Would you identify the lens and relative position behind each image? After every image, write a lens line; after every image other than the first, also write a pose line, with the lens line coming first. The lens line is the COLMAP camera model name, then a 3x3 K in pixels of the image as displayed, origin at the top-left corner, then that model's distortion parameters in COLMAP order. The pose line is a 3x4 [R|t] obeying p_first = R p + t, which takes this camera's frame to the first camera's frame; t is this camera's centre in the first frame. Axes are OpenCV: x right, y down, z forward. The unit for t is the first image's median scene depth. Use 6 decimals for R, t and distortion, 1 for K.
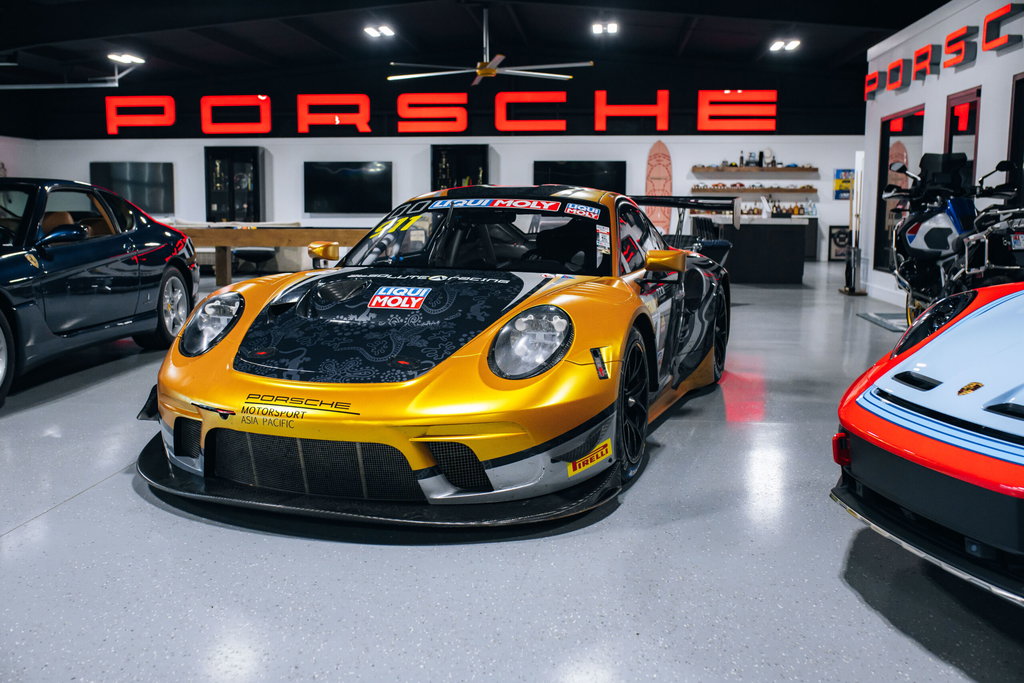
lens RADIAL K [[993.1, 0, 513.4], [0, 993.1, 325.4], [0, 0, 1]] dist [-0.032364, 0.010795]
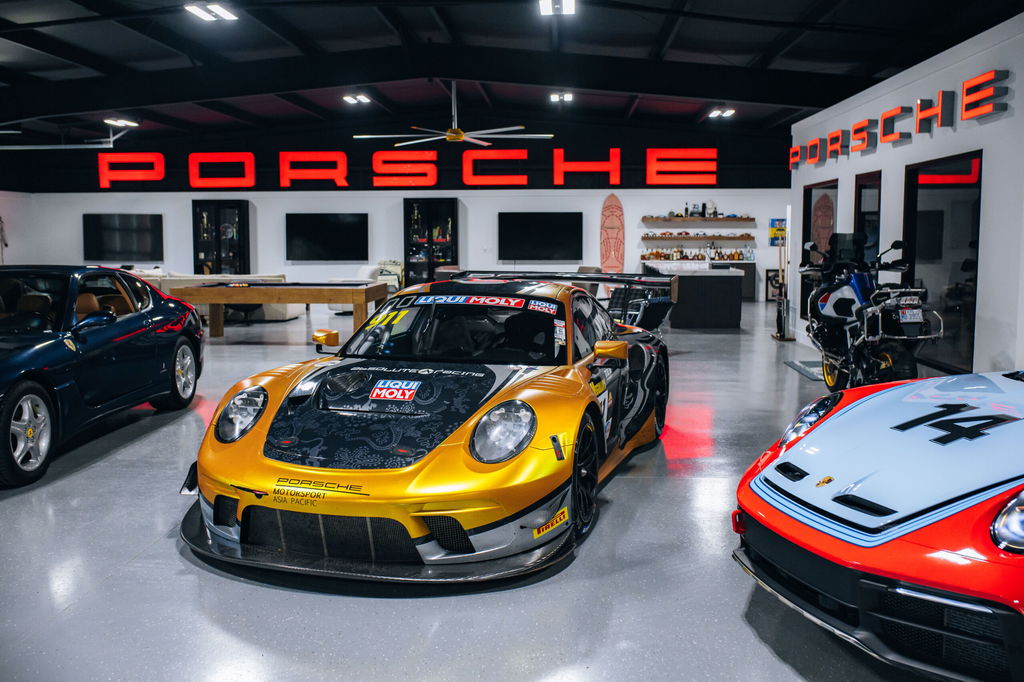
lens RADIAL K [[938.3, 0, 527.2], [0, 938.3, 317.7], [0, 0, 1]] dist [-0.035702, 0.015257]
pose [[0.998652, -0.011427, 0.050638, -0.005089], [0.013221, 0.999292, -0.035237, -0.041646], [-0.050200, 0.035859, 0.998095, -0.096883]]
